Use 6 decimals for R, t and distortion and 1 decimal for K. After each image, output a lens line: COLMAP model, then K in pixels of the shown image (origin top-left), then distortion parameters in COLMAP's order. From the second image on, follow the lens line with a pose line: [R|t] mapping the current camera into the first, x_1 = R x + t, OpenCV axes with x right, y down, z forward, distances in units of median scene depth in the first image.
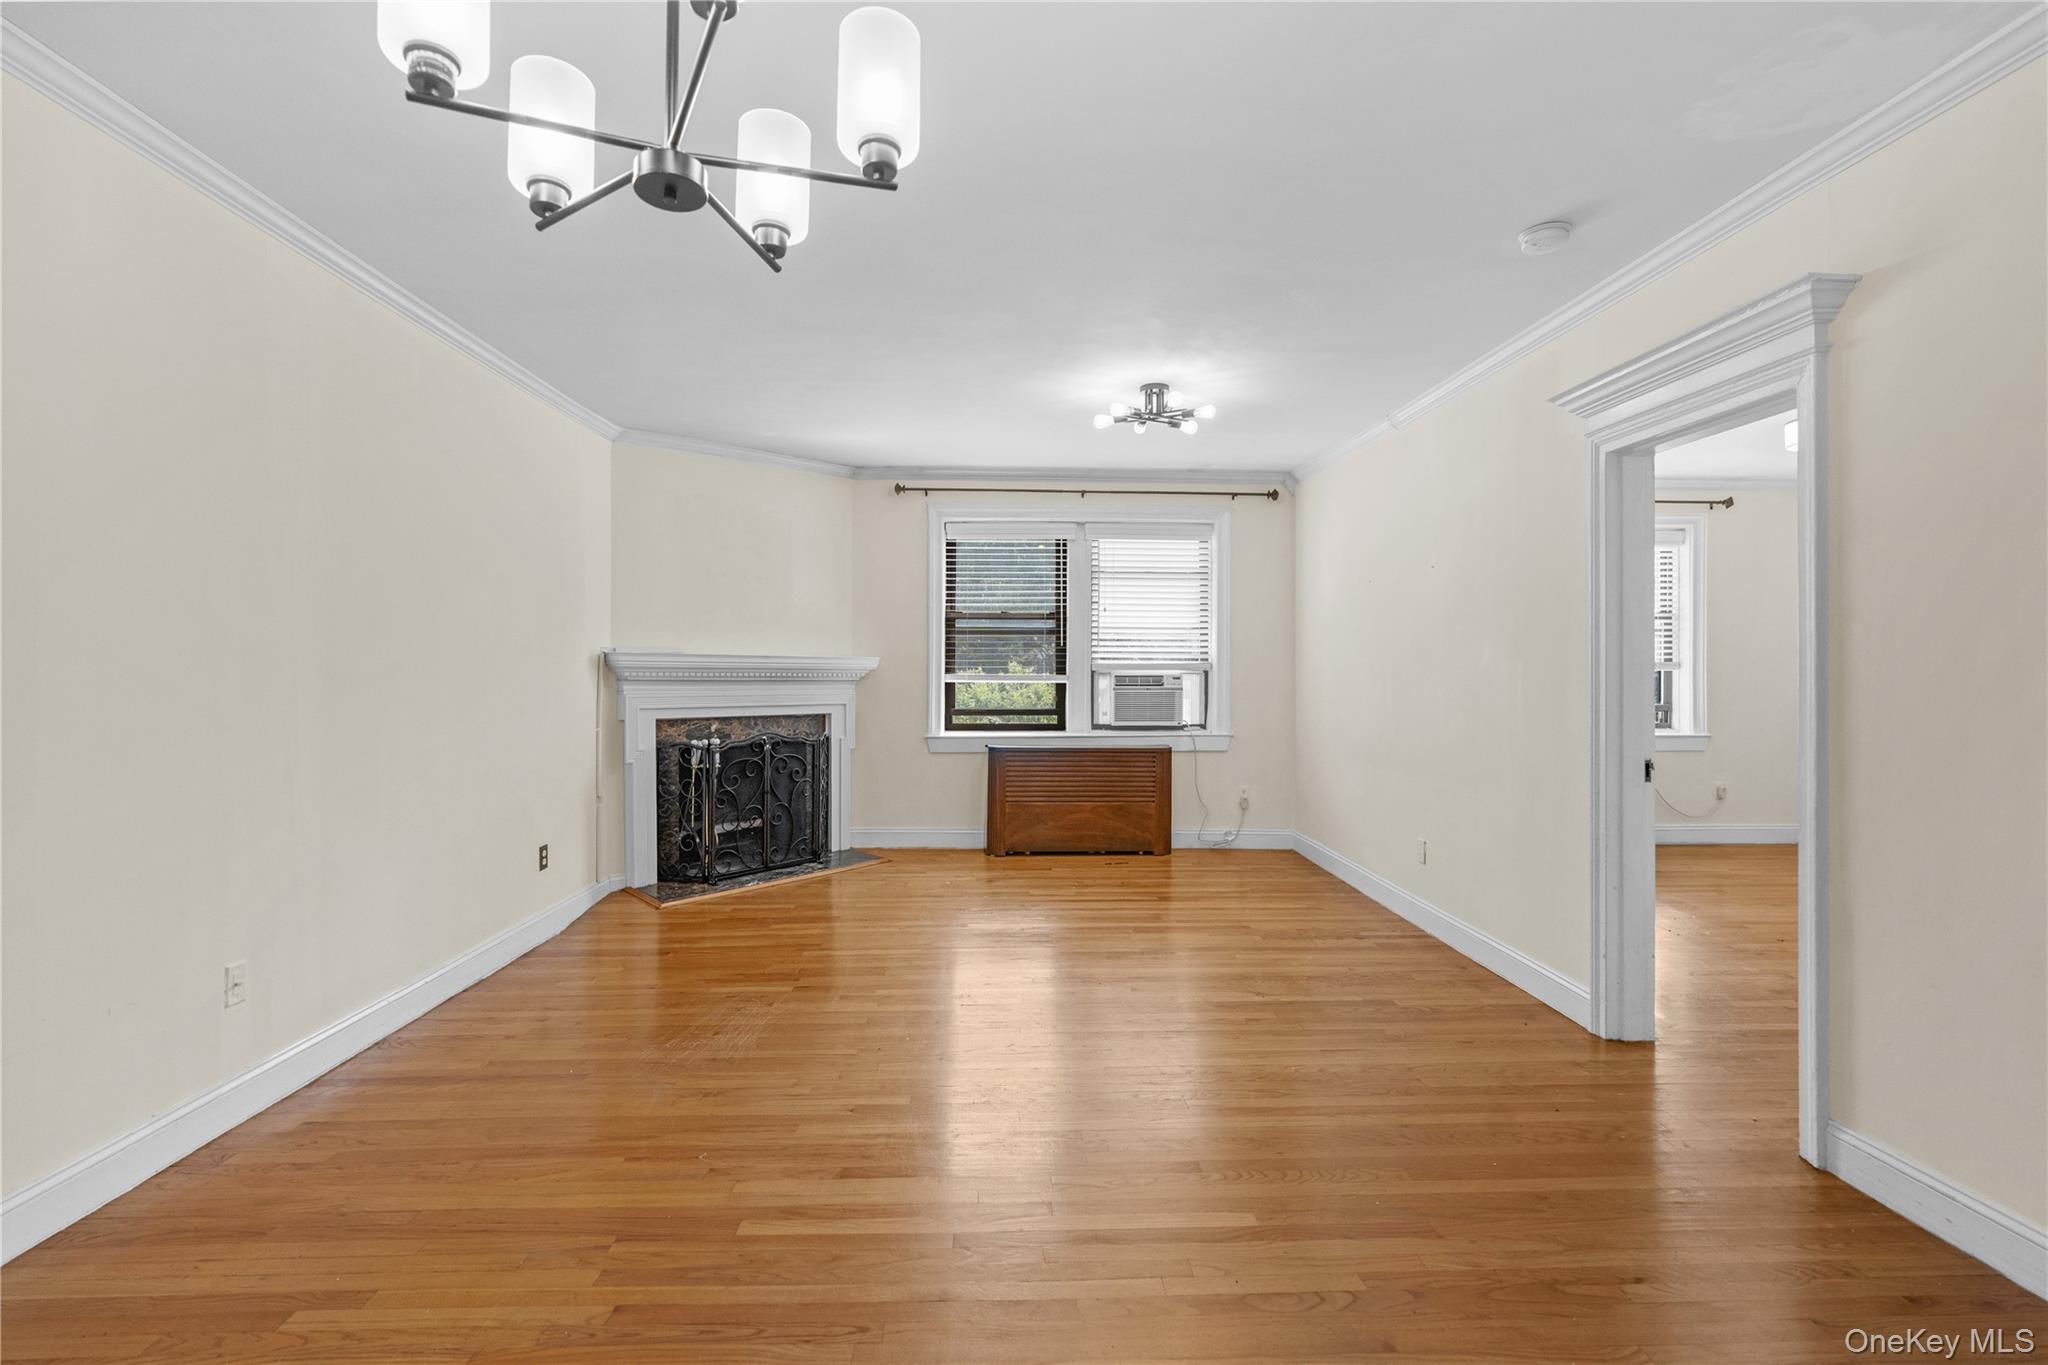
lens RADIAL K [[927.3, 0, 991.7], [0, 927.3, 677.3], [0, 0, 1]] dist [-0.011323, 0.005869]
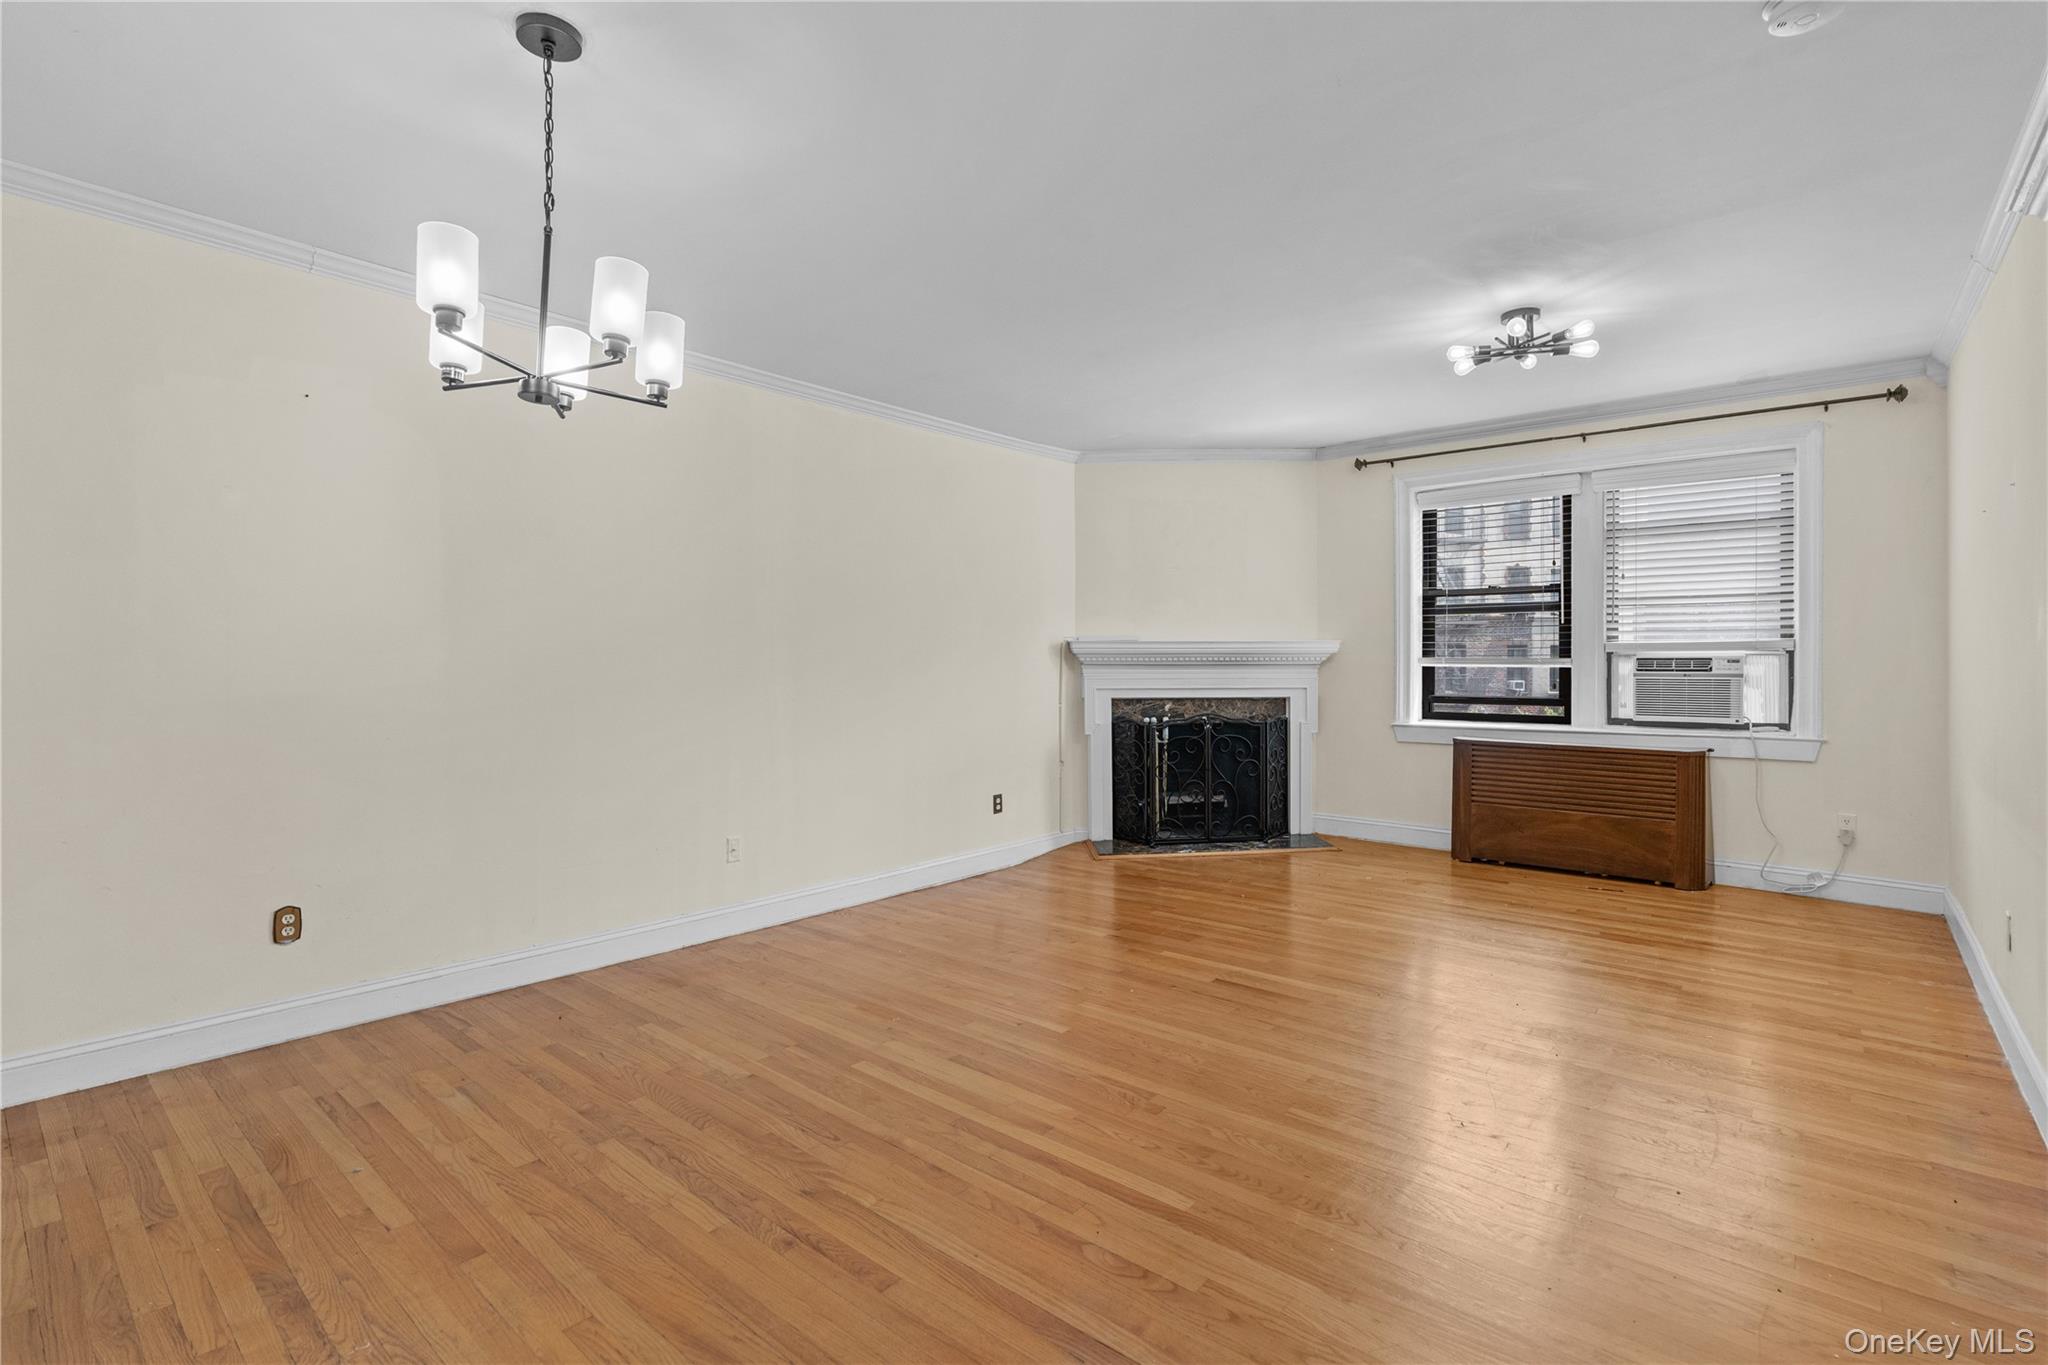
lens RADIAL K [[927.3, 0, 1009.9], [0, 927.3, 681.7], [0, 0, 1]] dist [-0.011323, 0.005869]
pose [[0.739241, 0.011693, -0.673339, 0.283352], [0.003705, 0.999763, 0.021430, -0.000831], [0.673431, -0.018336, 0.739023, 0.049399]]
